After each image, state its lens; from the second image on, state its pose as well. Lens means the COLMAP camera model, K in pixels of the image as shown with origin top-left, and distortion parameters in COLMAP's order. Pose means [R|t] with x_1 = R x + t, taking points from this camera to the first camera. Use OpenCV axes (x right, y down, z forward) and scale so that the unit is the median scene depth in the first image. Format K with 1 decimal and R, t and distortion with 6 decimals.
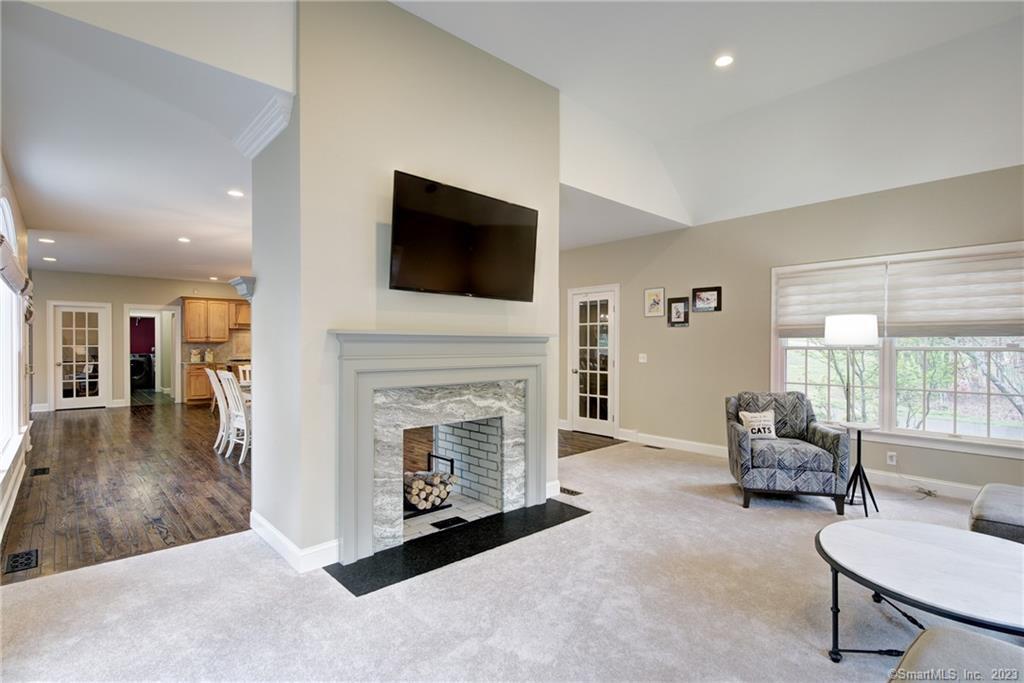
lens RADIAL K [[490.6, 0, 514.6], [0, 490.6, 346.3], [0, 0, 1]] dist [0.002752, 0.001165]
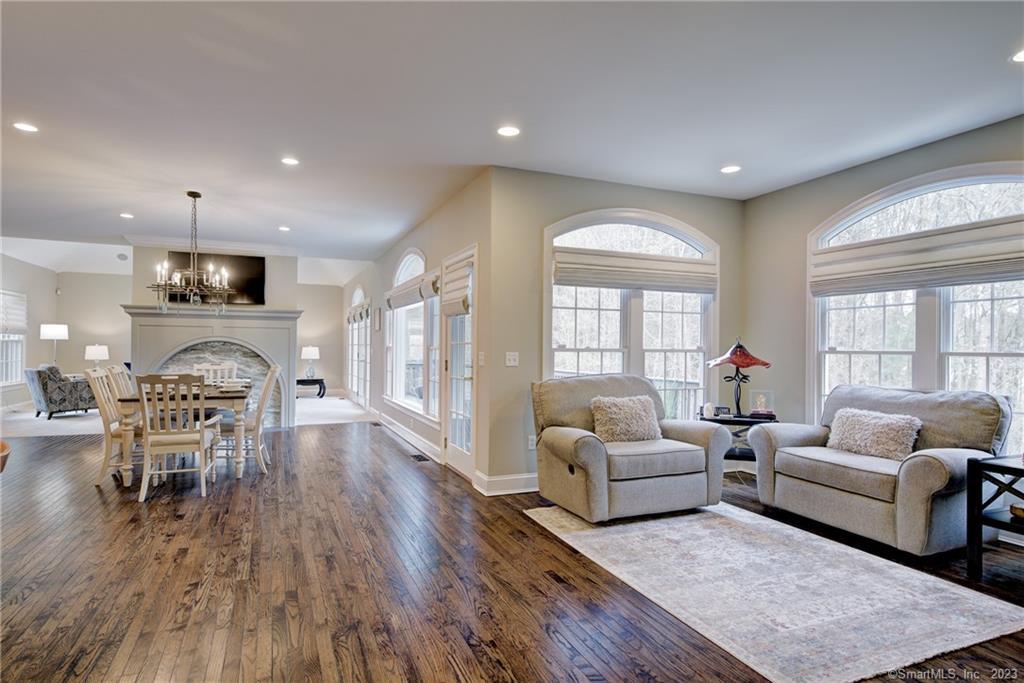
lens RADIAL K [[554.5, 0, 503.6], [0, 554.5, 347.2], [0, 0, 1]] dist [0.012226, -0.002719]
pose [[-0.942069, -0.011147, 0.335233, -0.716907], [-0.010750, 0.999938, 0.003040, 0.001627], [-0.335246, -0.000740, -0.942130, 0.970870]]
